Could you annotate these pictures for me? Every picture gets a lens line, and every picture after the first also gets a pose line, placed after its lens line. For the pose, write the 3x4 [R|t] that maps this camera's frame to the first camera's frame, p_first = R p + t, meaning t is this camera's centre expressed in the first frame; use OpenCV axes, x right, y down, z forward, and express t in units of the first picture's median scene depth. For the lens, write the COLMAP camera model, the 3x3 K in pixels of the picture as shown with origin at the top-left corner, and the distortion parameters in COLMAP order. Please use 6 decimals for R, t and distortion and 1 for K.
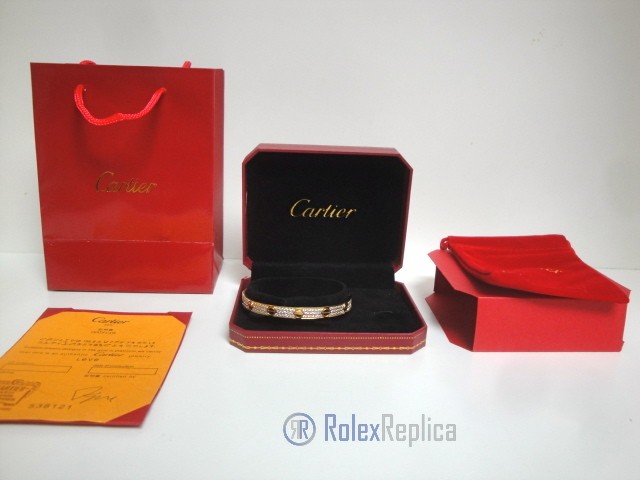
lens RADIAL K [[524.0, 0, 320.2], [0, 524.0, 219.0], [0, 0, 1]] dist [-0.168966, 0.126995]
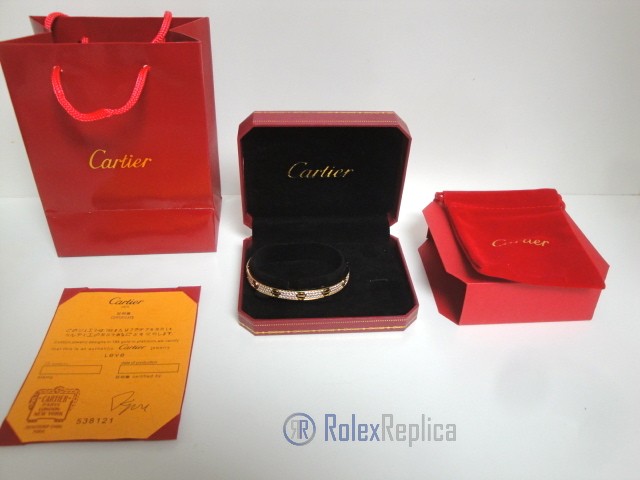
lens RADIAL K [[524.0, 0, 320.2], [0, 524.0, 219.0], [0, 0, 1]] dist [-0.168966, 0.126995]
pose [[0.999637, -0.020277, 0.017738, -0.017410], [0.012774, 0.936441, 0.350593, -0.340646], [-0.023719, -0.350240, 0.936360, 0.038520]]
